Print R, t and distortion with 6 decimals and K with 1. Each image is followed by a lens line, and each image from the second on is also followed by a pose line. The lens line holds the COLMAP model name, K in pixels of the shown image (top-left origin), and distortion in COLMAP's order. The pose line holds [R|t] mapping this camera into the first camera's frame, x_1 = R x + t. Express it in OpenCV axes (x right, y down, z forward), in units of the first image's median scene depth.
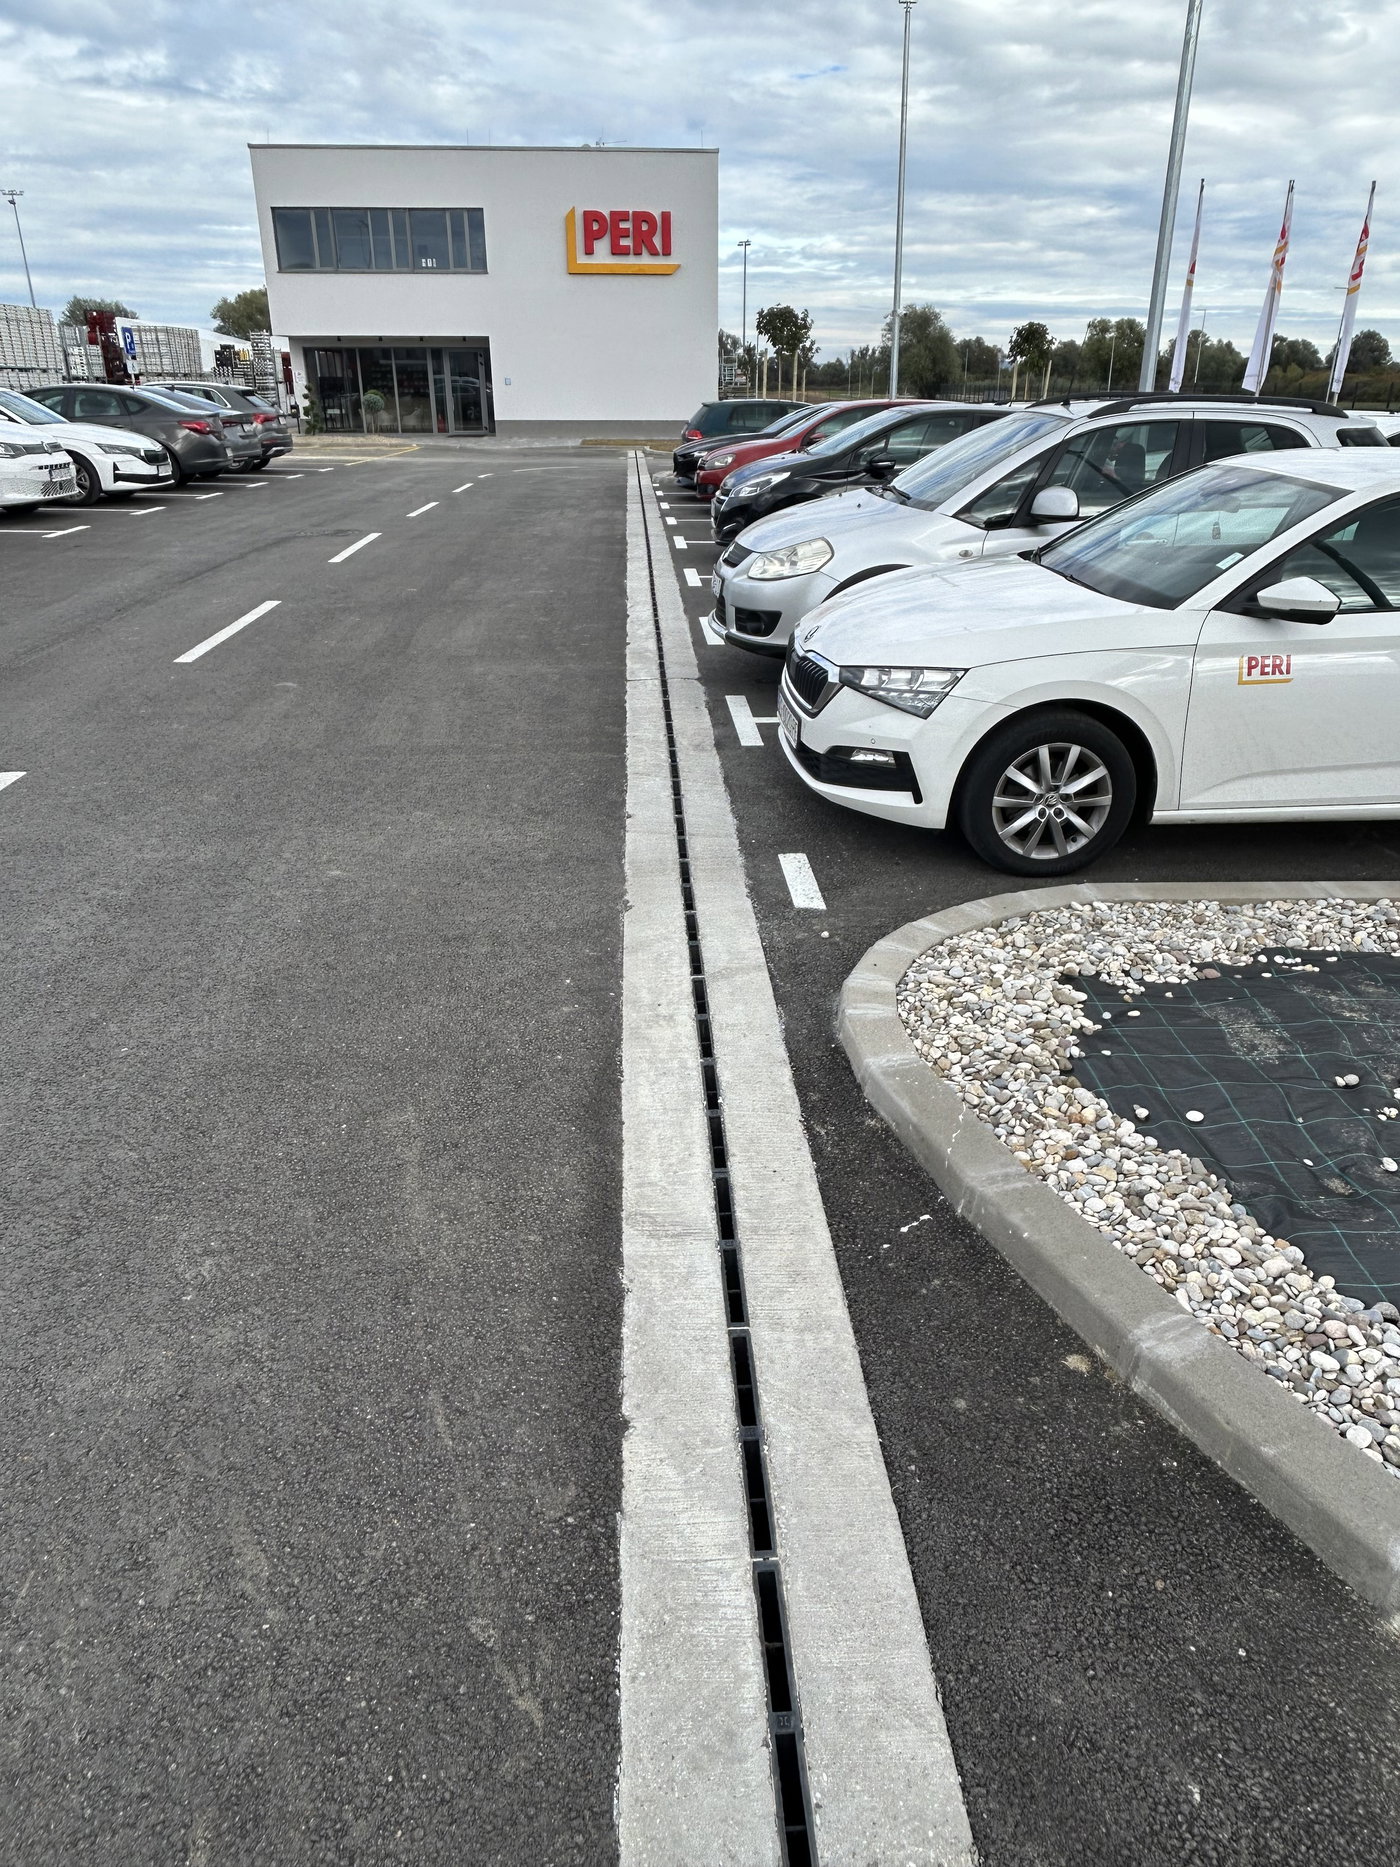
lens RADIAL K [[1189.0, 0, 677.9], [0, 1189.0, 935.7], [0, 0, 1]] dist [-0.004962, -0.004953]
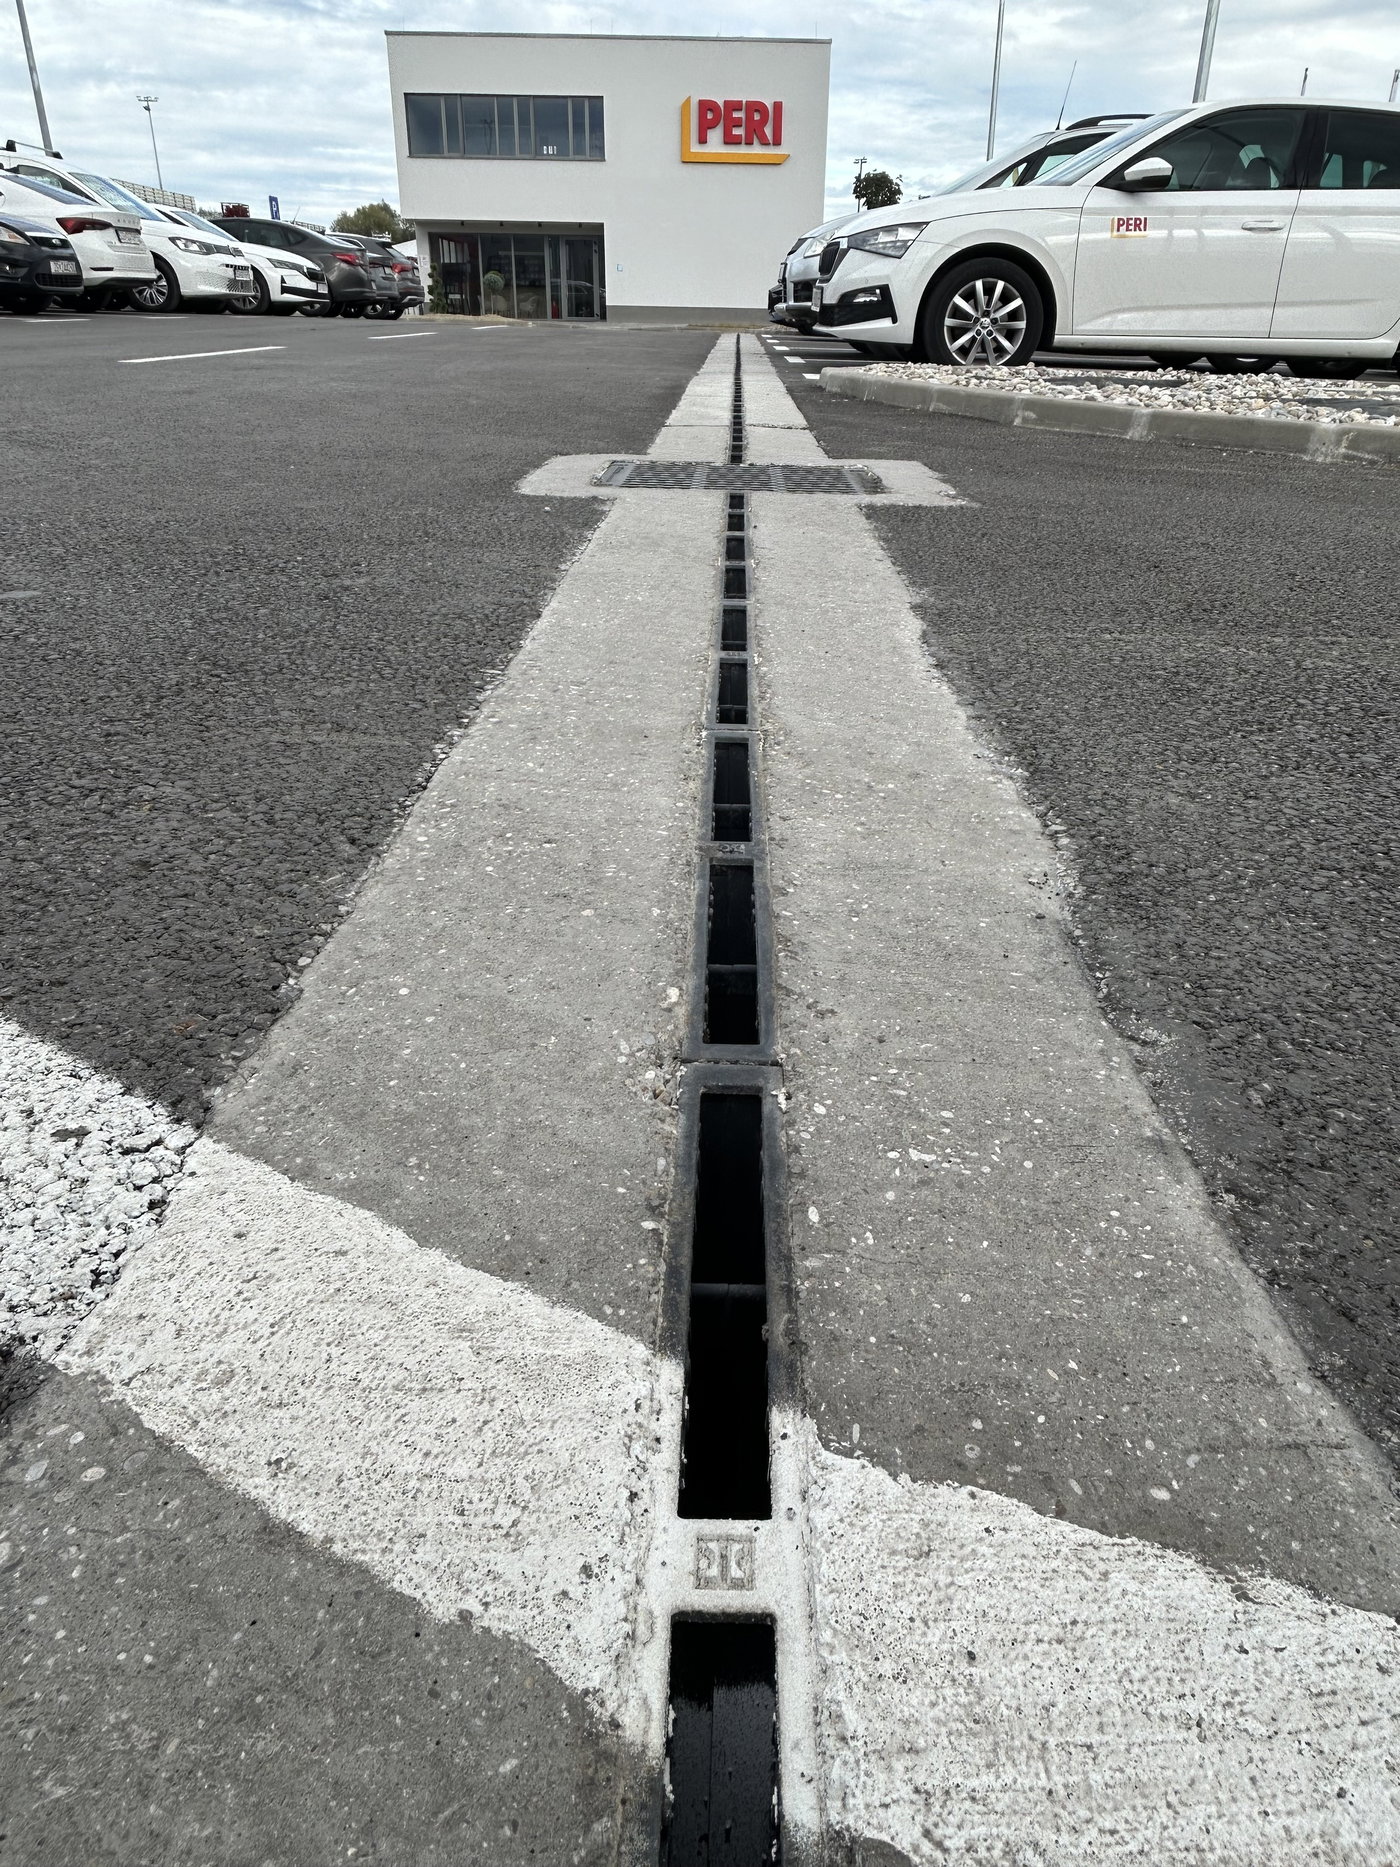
lens RADIAL K [[1209.4, 0, 700.0], [0, 1209.4, 933.5], [0, 0, 1]] dist [-0.001692, 0.001851]
pose [[0.997624, 0.042778, -0.054005, 0.010146], [-0.041240, 0.998721, 0.029267, 0.088368], [0.055188, -0.026971, 0.998112, -0.079316]]
